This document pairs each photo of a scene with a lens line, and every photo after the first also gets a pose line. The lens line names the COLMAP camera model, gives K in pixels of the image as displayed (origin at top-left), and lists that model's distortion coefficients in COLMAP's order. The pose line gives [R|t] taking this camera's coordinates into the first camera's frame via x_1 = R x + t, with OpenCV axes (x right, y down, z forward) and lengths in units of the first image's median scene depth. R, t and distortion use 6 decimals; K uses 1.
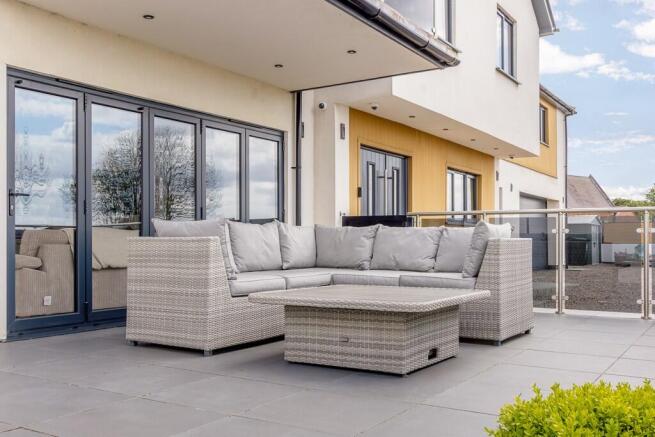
lens RADIAL K [[644.4, 0, 327.5], [0, 644.4, 218.5], [0, 0, 1]] dist [-0.013370, -0.000119]
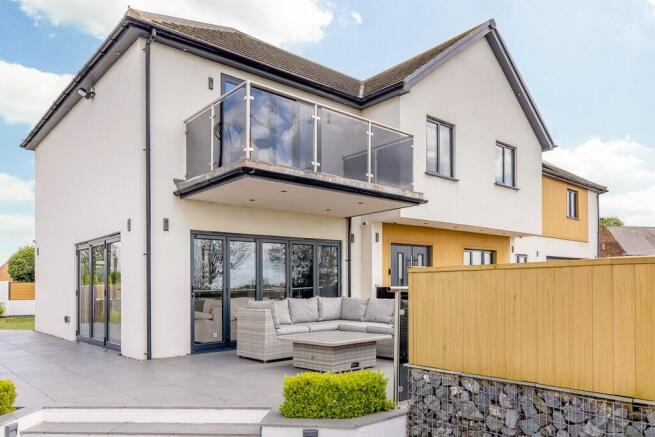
lens RADIAL K [[484.0, 0, 328.6], [0, 484.0, 235.7], [0, 0, 1]] dist [-0.055780, 0.000301]
pose [[0.959291, -0.045759, -0.278688, 0.358111], [0.028146, 0.997364, -0.066878, -0.077073], [0.281014, 0.056311, 0.958050, -0.394260]]
